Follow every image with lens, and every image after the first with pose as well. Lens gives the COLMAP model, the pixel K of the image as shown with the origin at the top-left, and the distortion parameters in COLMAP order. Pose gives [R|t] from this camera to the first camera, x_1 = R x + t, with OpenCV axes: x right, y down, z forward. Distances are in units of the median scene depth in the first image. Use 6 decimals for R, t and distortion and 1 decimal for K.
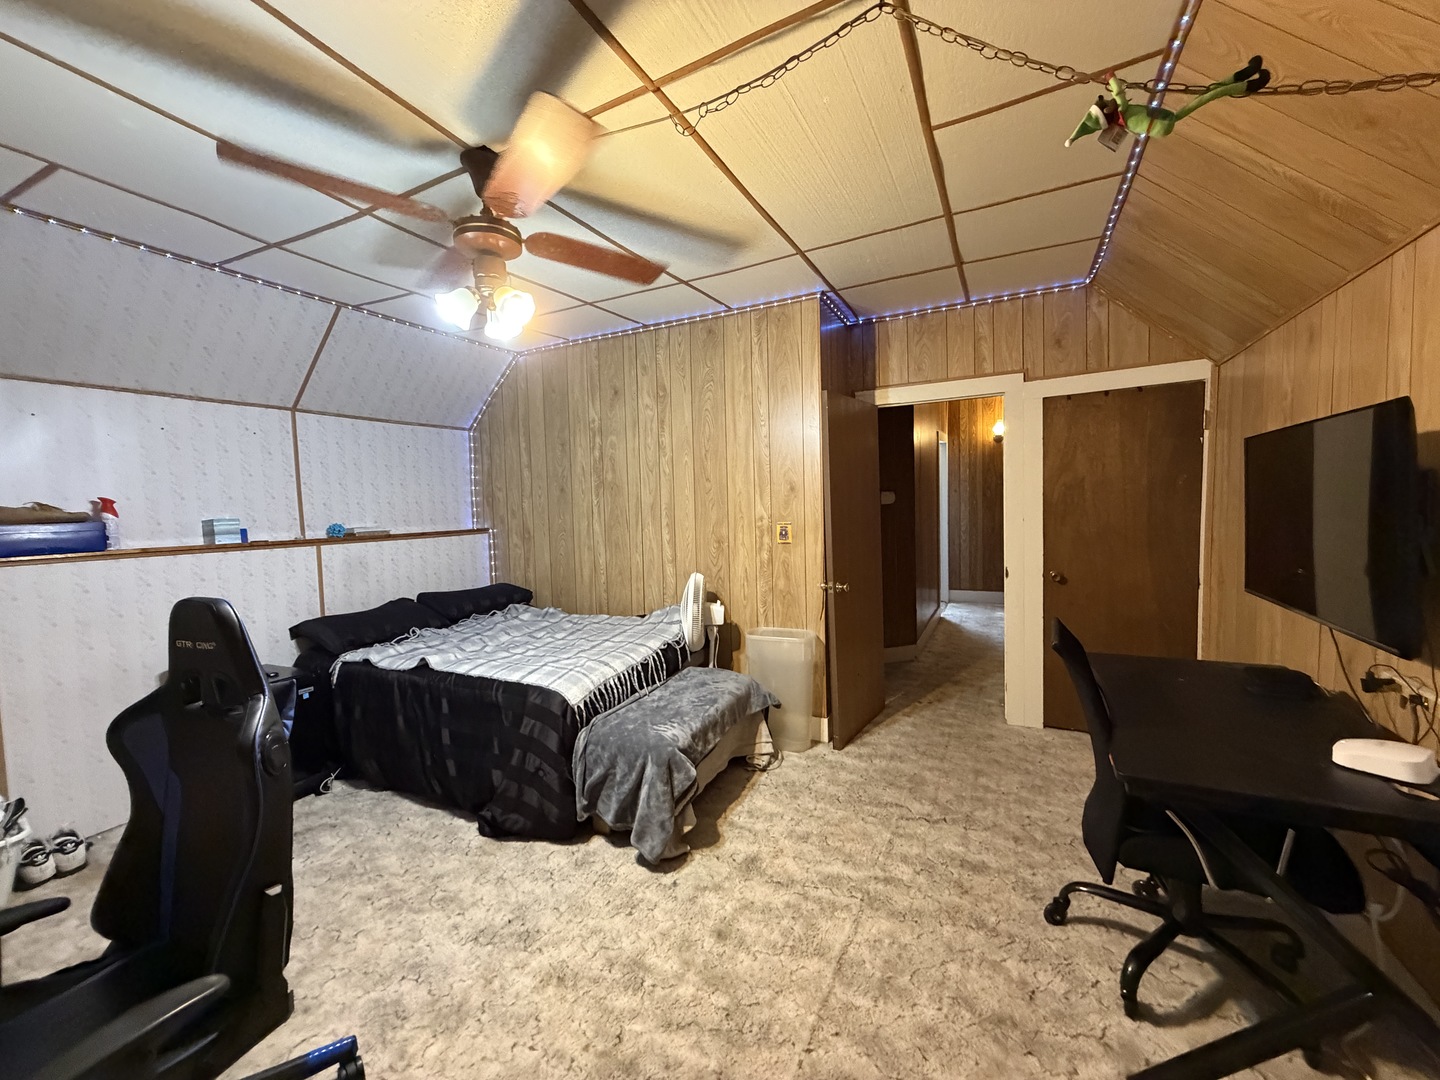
lens RADIAL K [[573.7, 0, 714.0], [0, 573.7, 539.1], [0, 0, 1]] dist [0.000732, -0.000023]
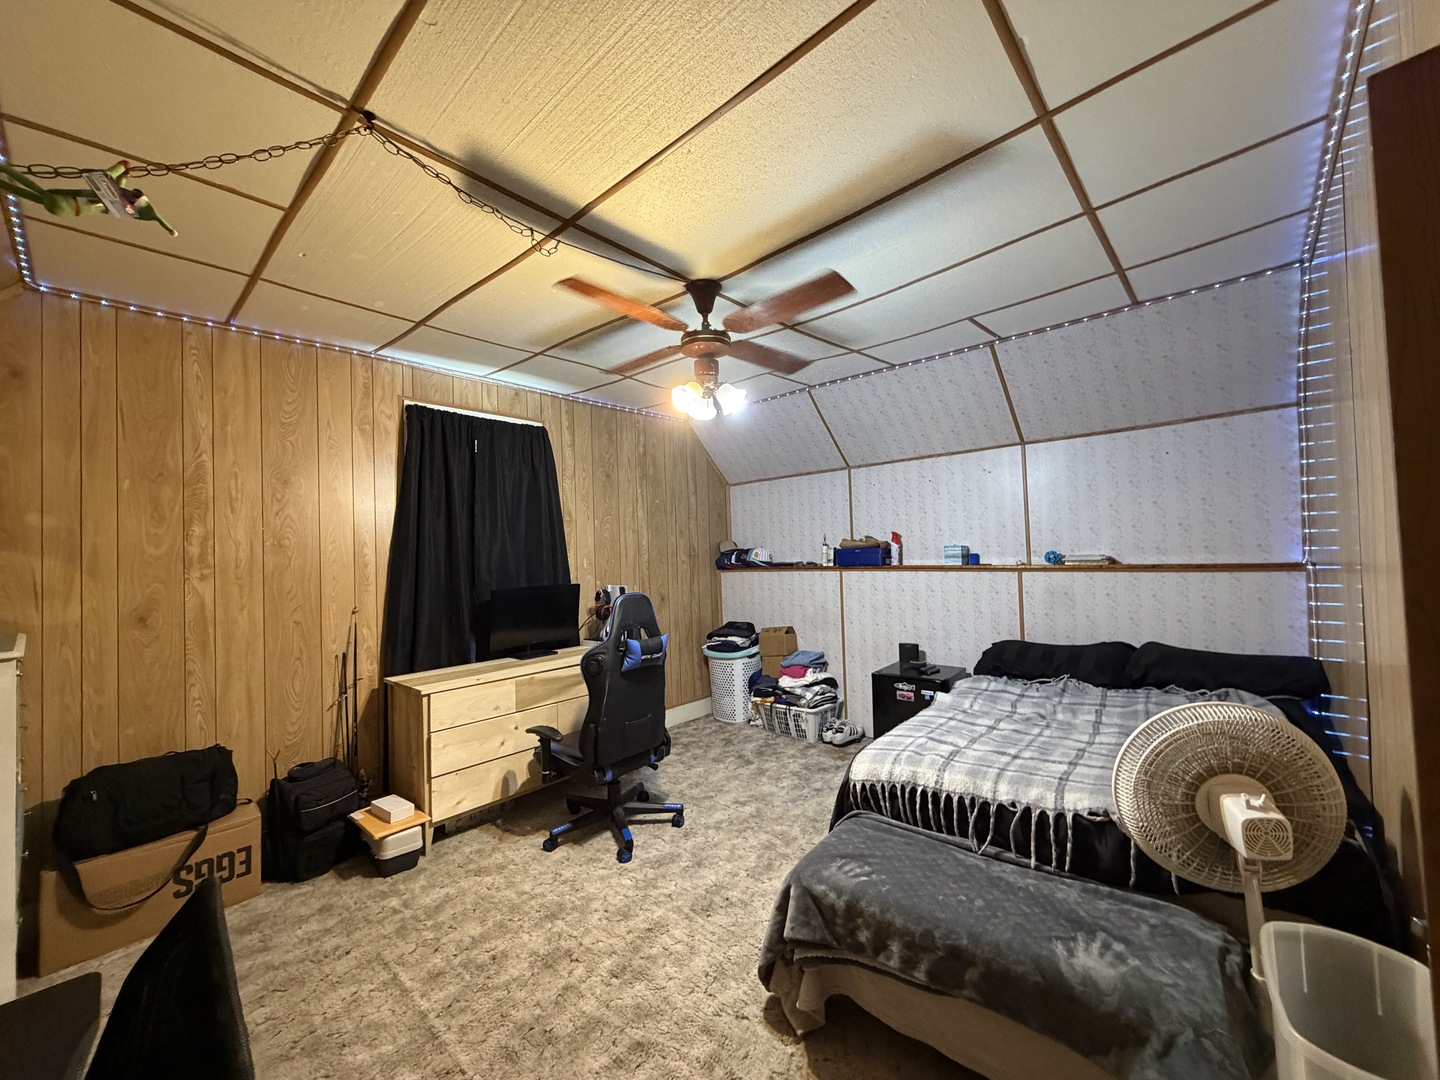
lens RADIAL K [[573.7, 0, 719.6], [0, 573.7, 540.3], [0, 0, 1]] dist [0.000732, -0.000023]
pose [[-0.256935, 0.021470, -0.966190, 0.468823], [-0.014165, 0.999562, 0.025978, -0.066985], [0.966325, 0.020360, -0.256519, 0.759887]]
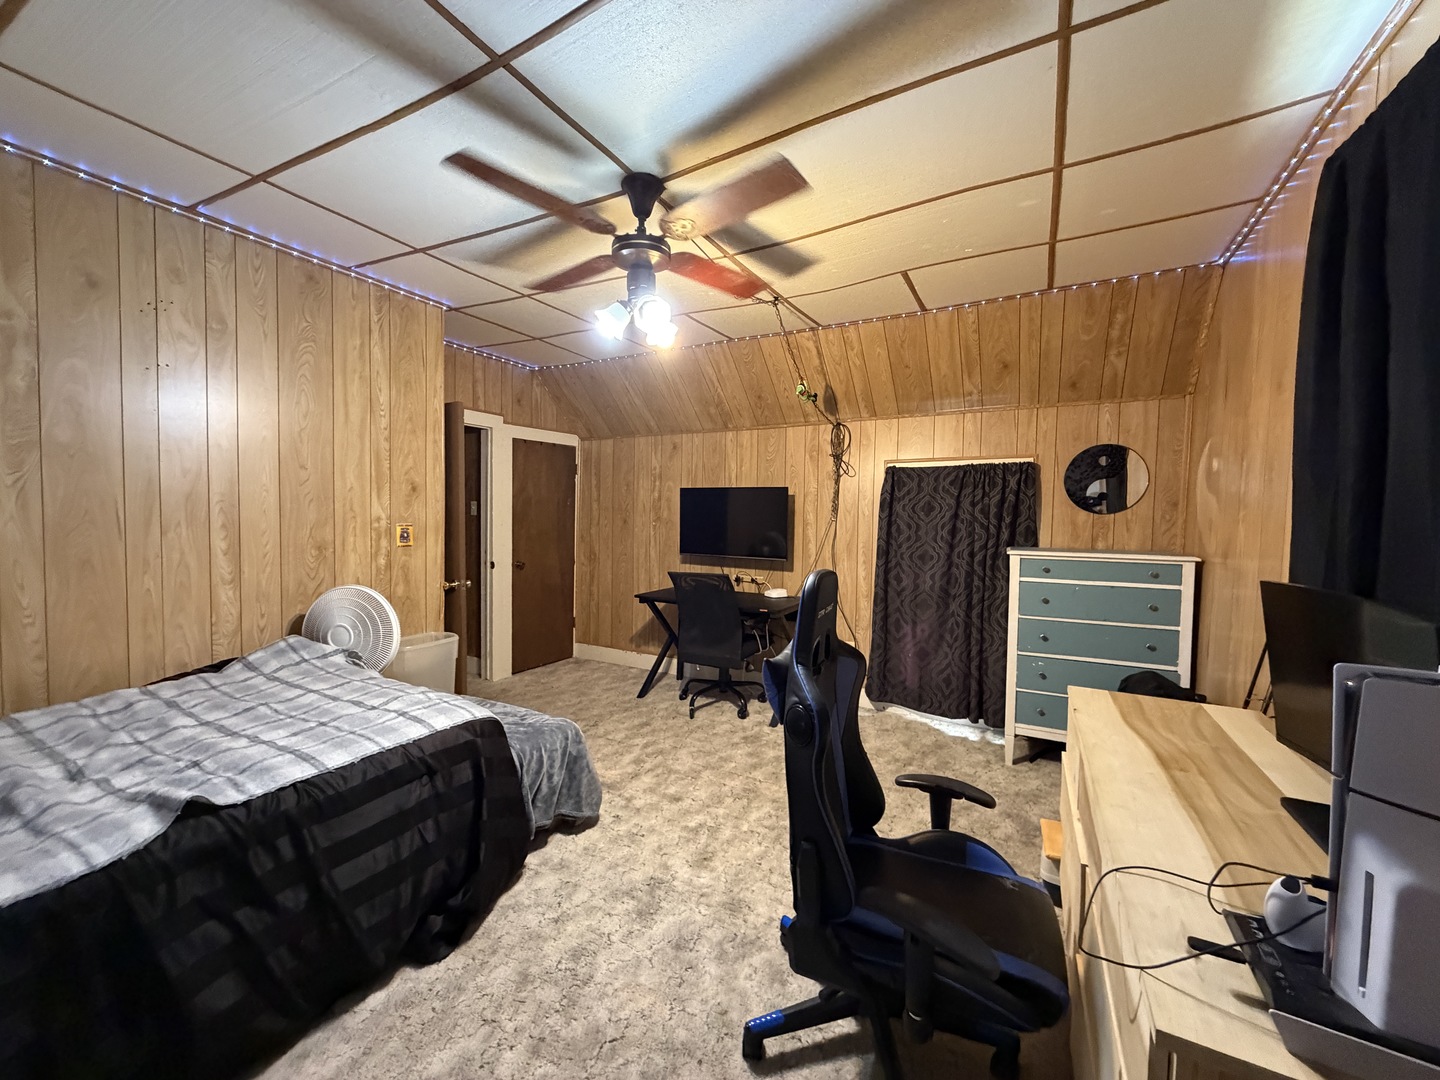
lens RADIAL K [[573.7, 0, 720.7], [0, 573.7, 537.2], [0, 0, 1]] dist [0.000732, -0.000023]
pose [[0.025011, -0.009315, 0.999644, -0.822462], [0.045410, 0.998935, 0.008172, 0.008739], [-0.998655, 0.045190, 0.025408, 0.467862]]
